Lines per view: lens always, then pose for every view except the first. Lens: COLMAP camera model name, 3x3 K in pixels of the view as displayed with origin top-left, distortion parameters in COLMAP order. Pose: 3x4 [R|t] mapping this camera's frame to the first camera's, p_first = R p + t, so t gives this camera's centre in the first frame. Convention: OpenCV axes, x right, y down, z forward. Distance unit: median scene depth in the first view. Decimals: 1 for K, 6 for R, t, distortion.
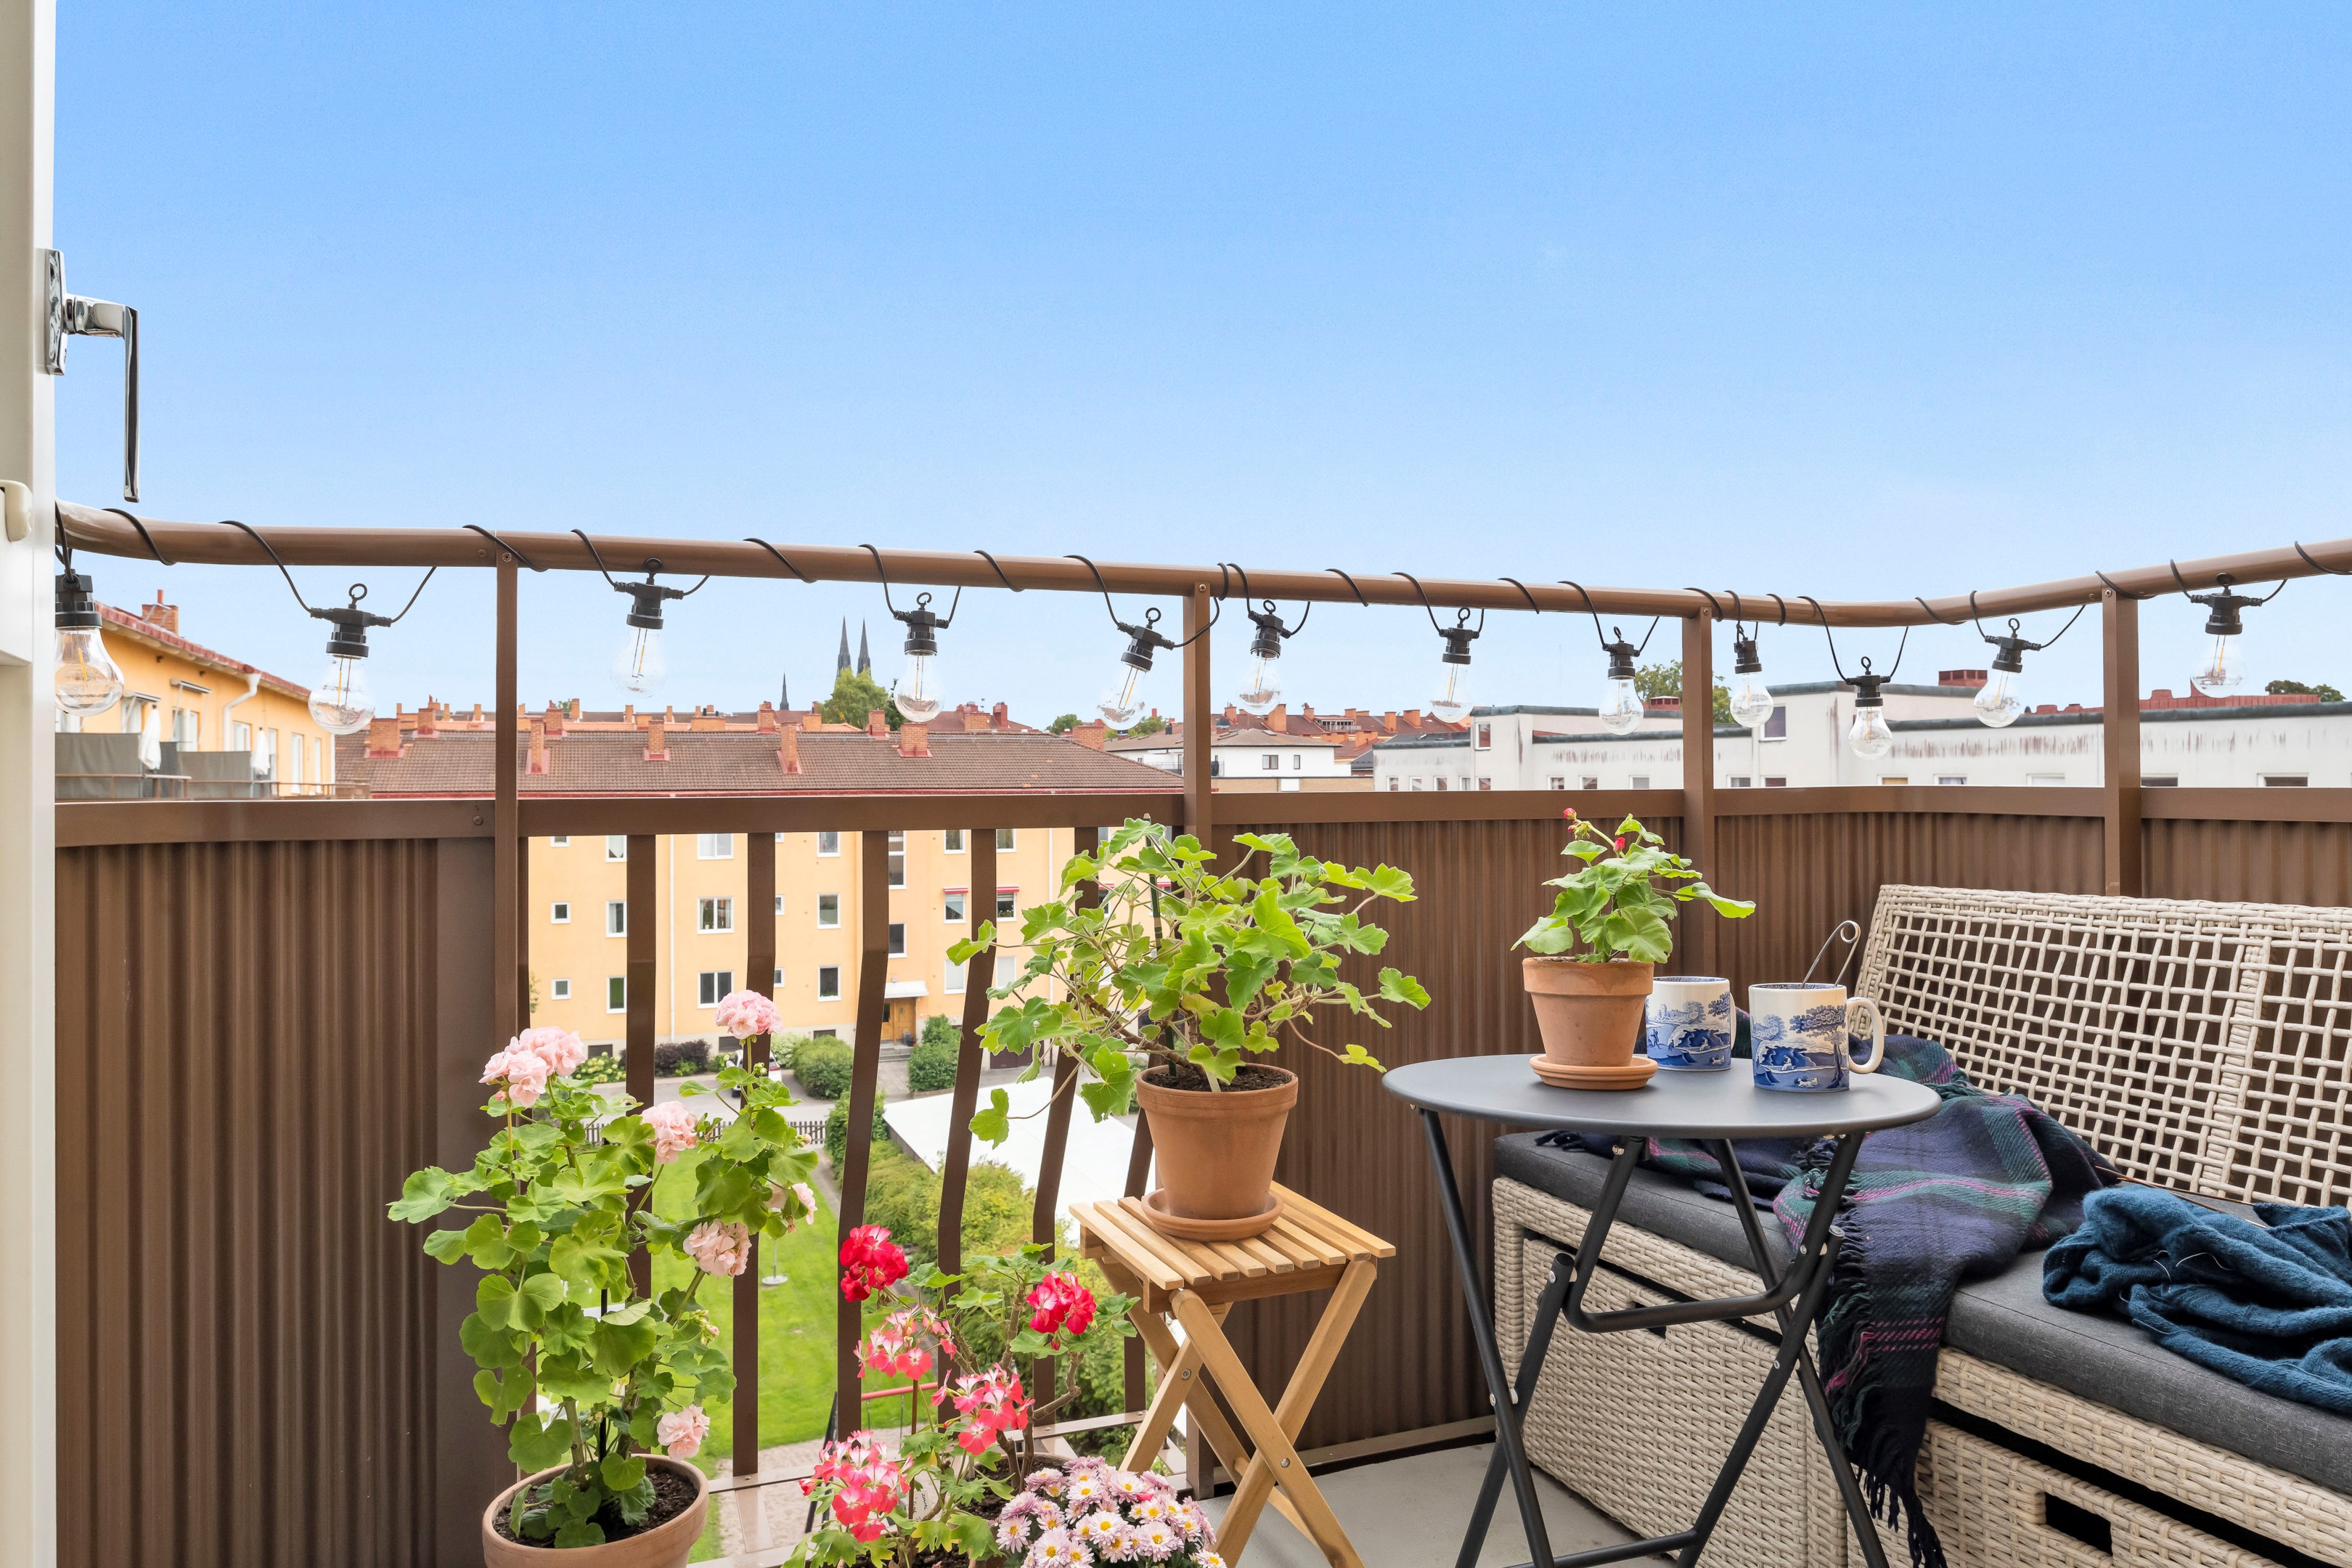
lens RADIAL K [[1515.1, 0, 1184.2], [0, 1515.1, 763.3], [0, 0, 1]] dist [-0.012455, 0.000438]
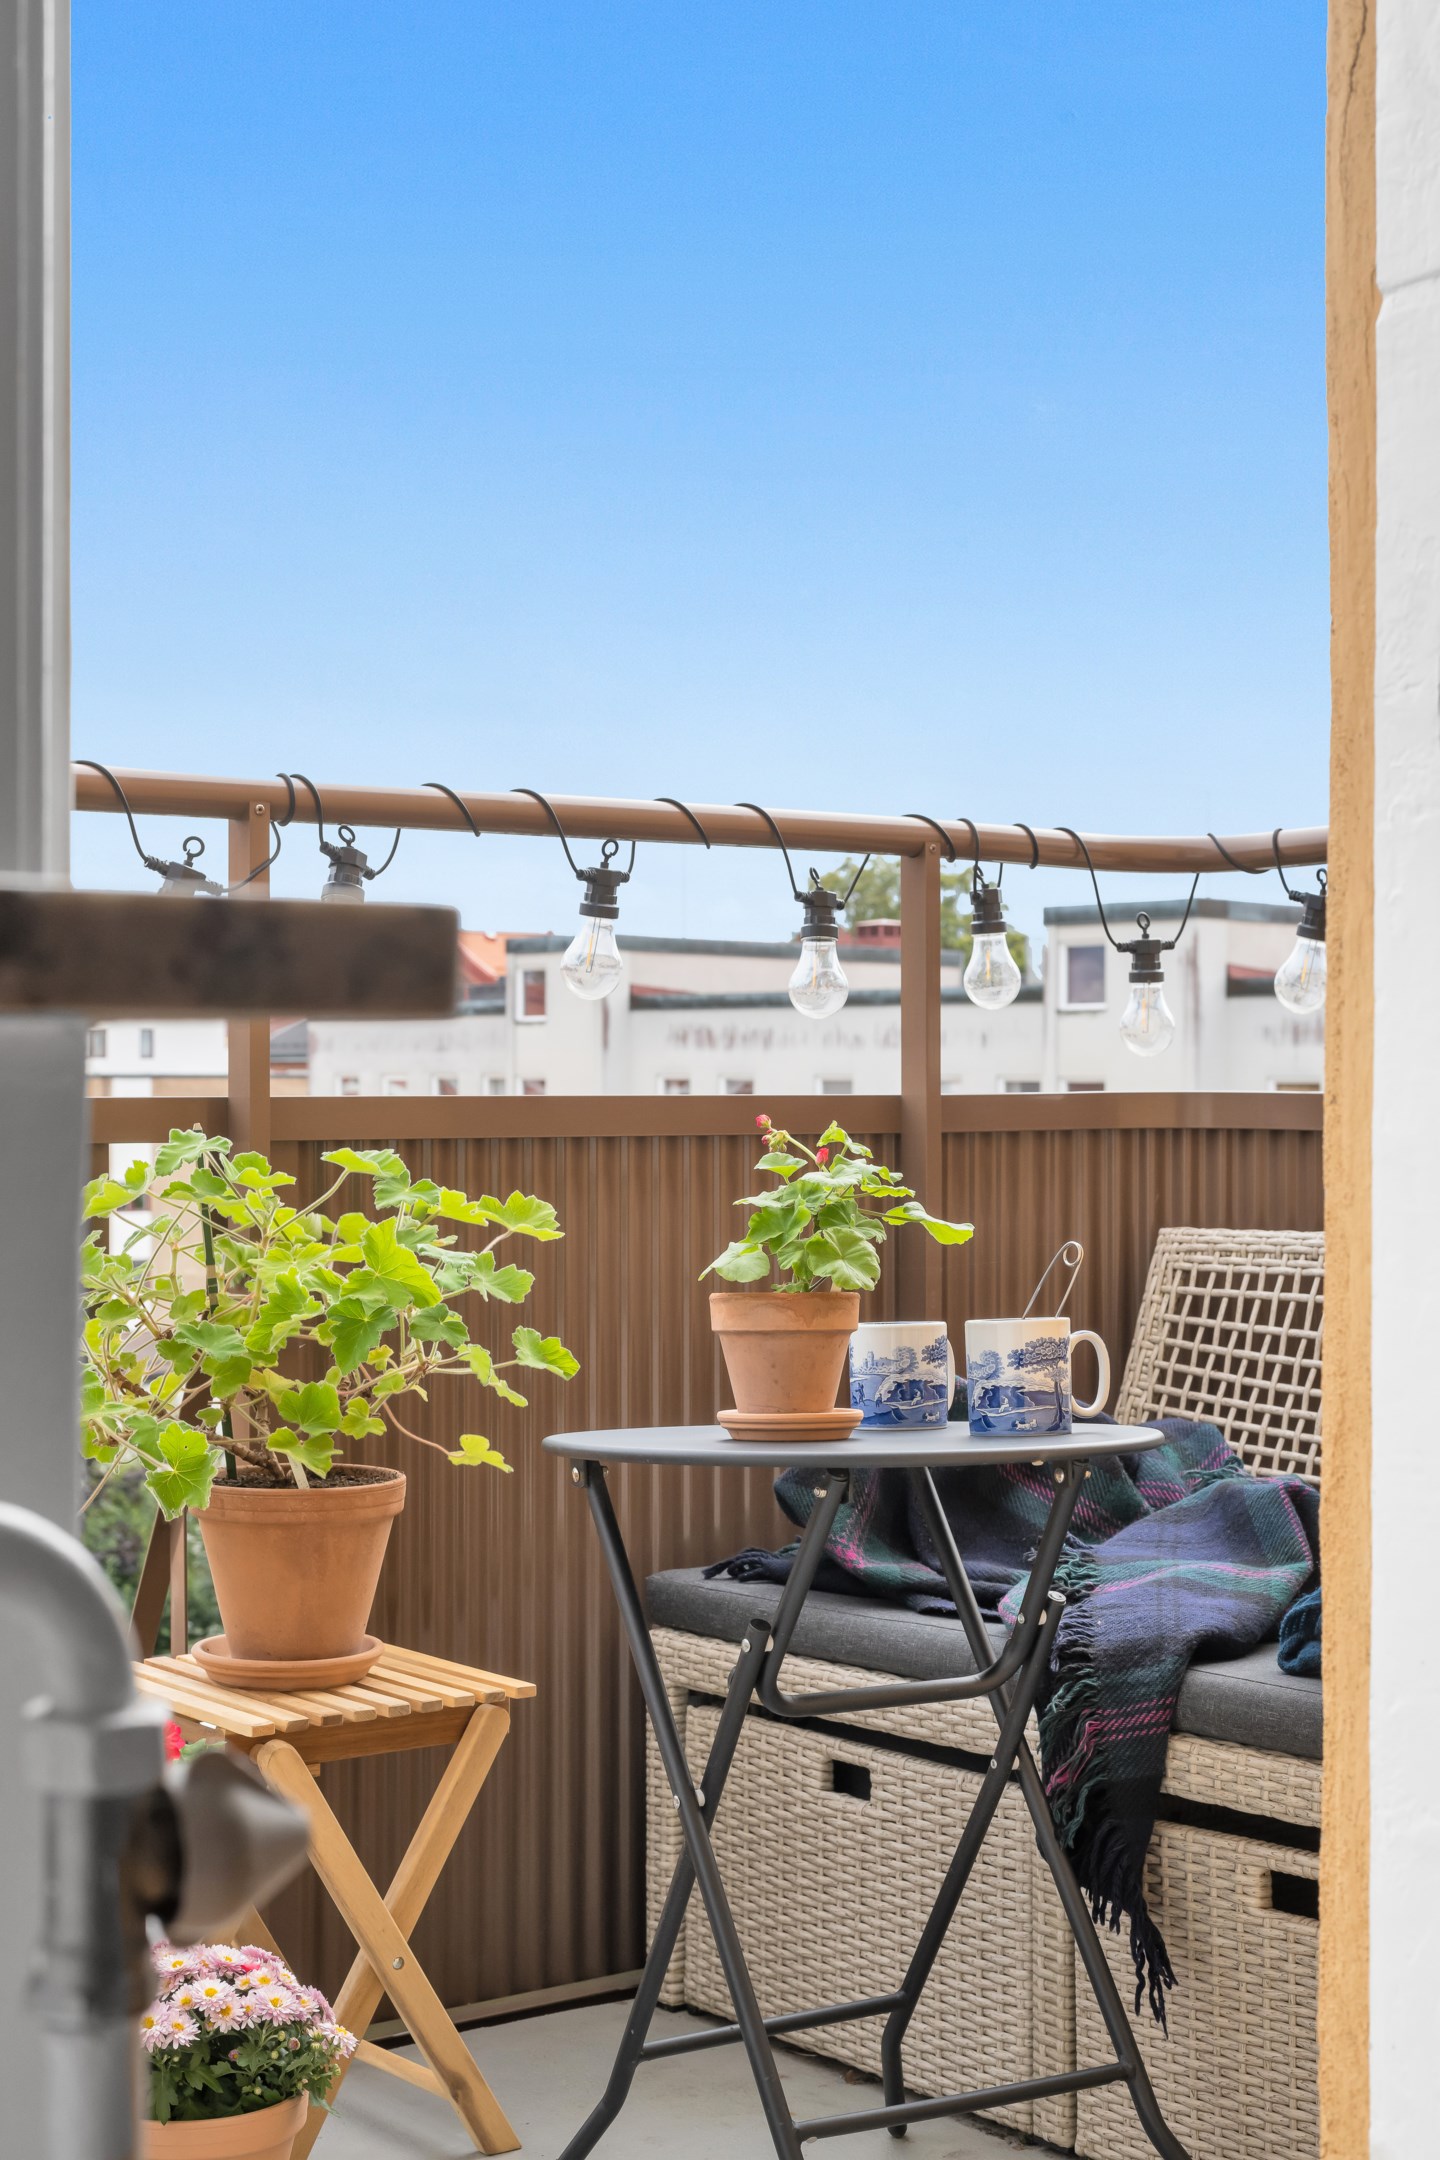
lens RADIAL K [[3128.2, 0, 728.3], [0, 3128.2, 1096.4], [0, 0, 1]] dist [-0.007607, 0.000000]
pose [[0.966762, 0.004436, 0.255641, -0.145869], [-0.008491, 0.999855, 0.014759, -0.003878], [-0.255538, -0.016439, 0.966659, -0.469646]]
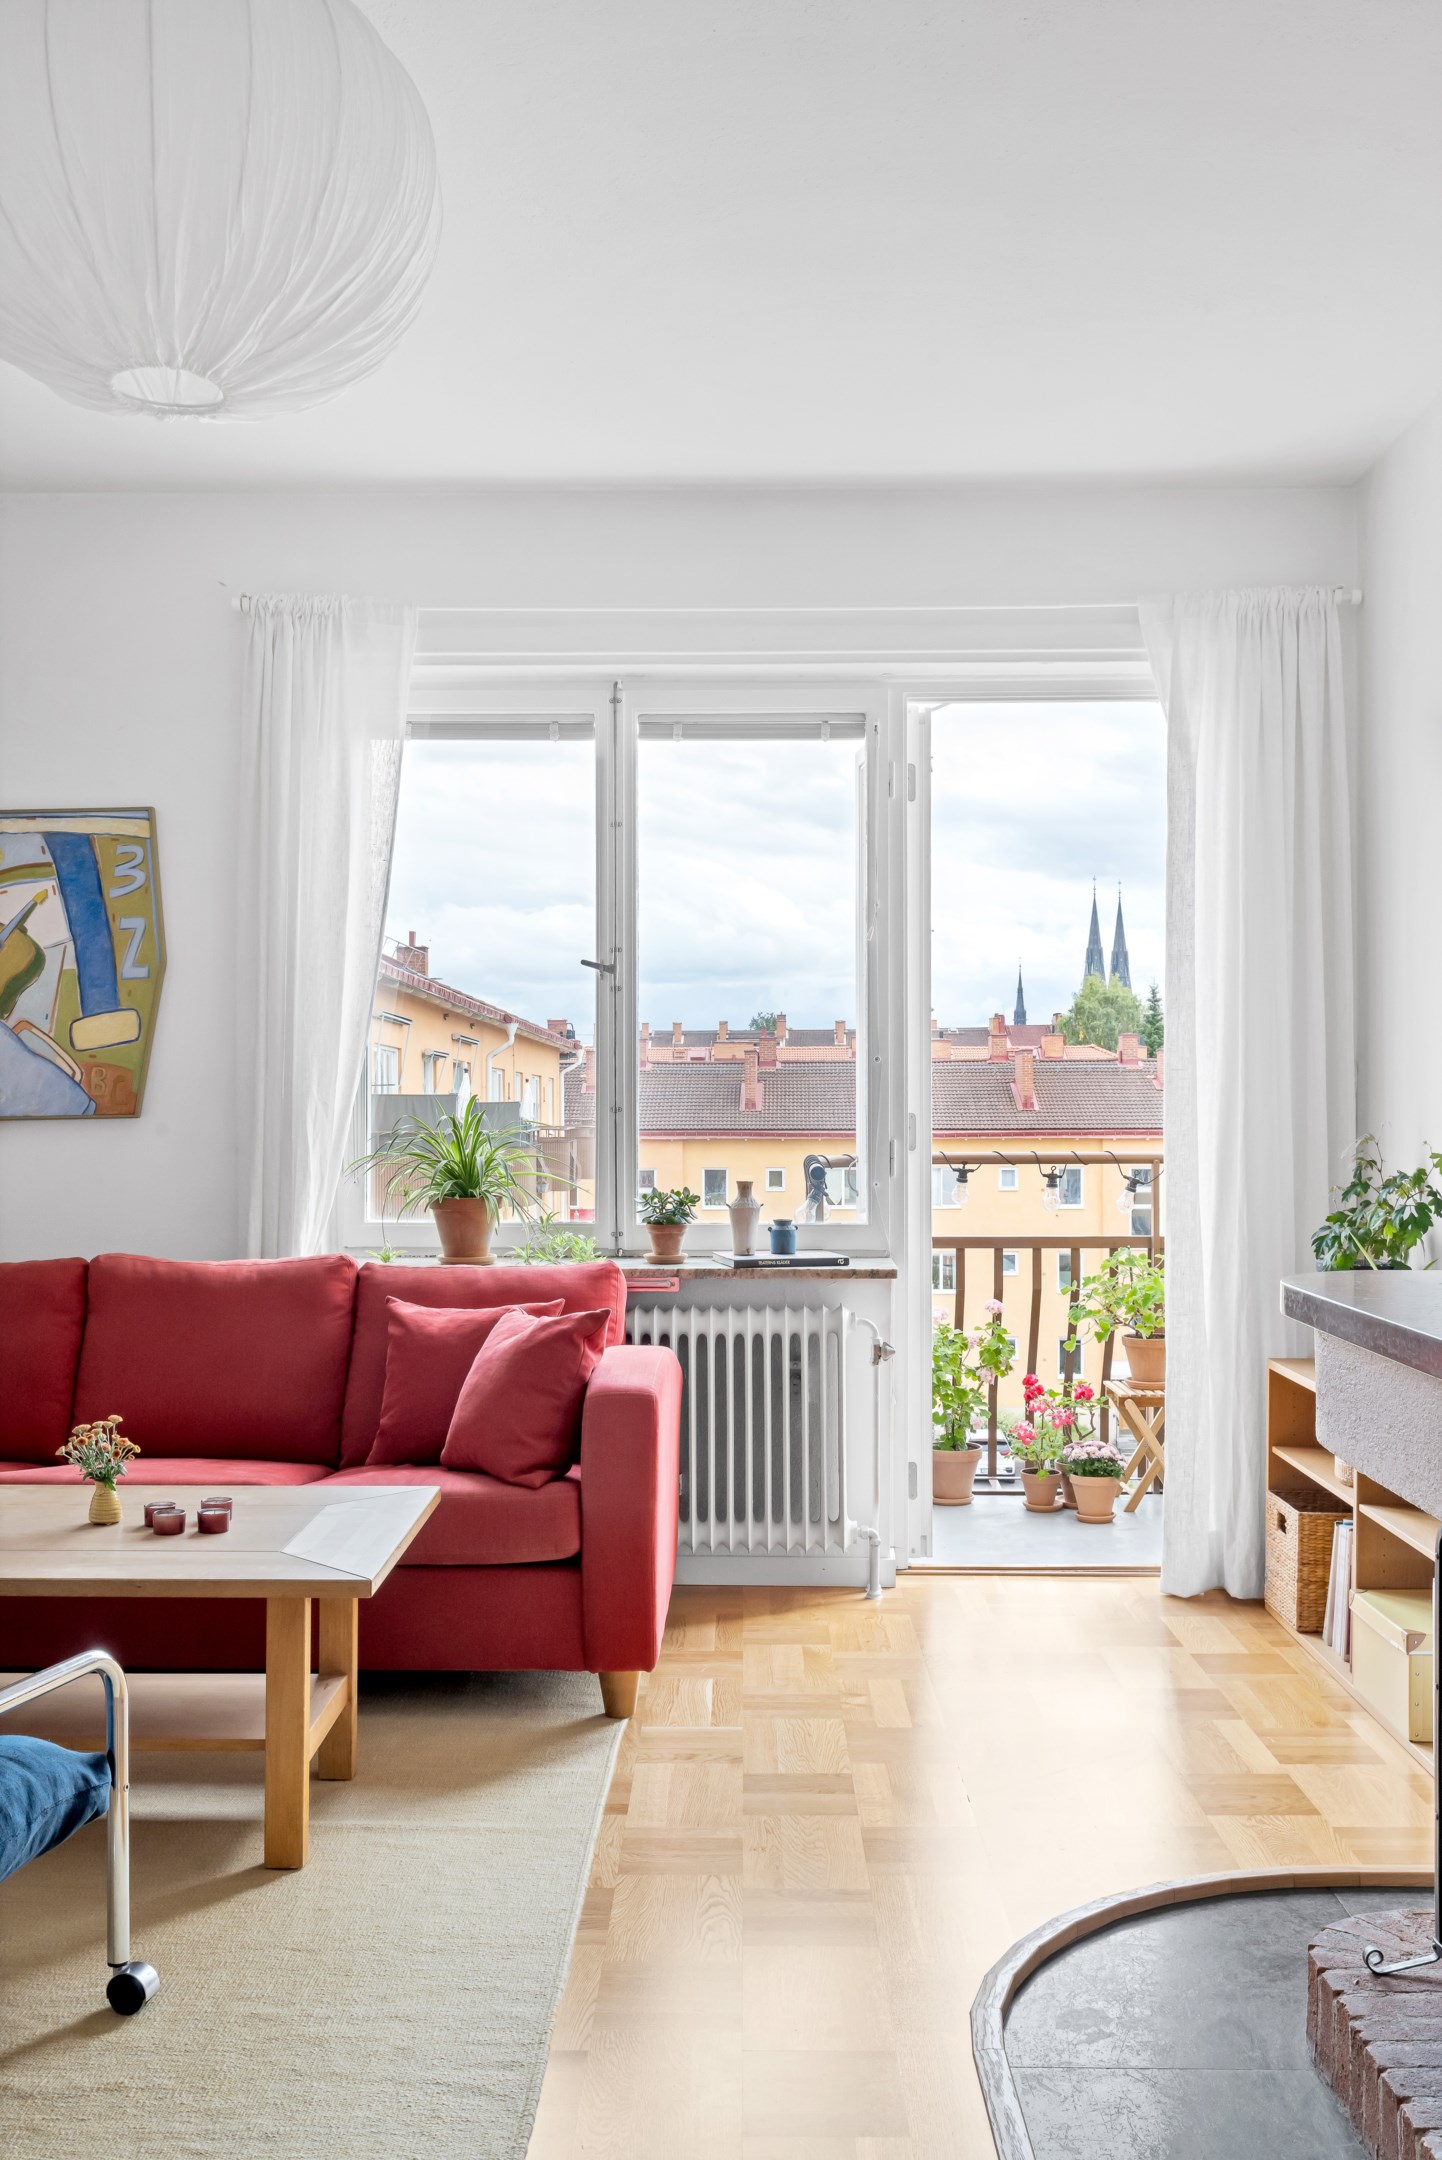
lens RADIAL K [[1959.5, 0, 723.7], [0, 1959.5, 1119.6], [0, 0, 1]] dist [0.001077, 0.000000]
pose [[0.917735, 0.005441, -0.397156, 0.670932], [0.001857, 0.999836, 0.017987, -0.246645], [0.397189, -0.017245, 0.917575, -2.444672]]
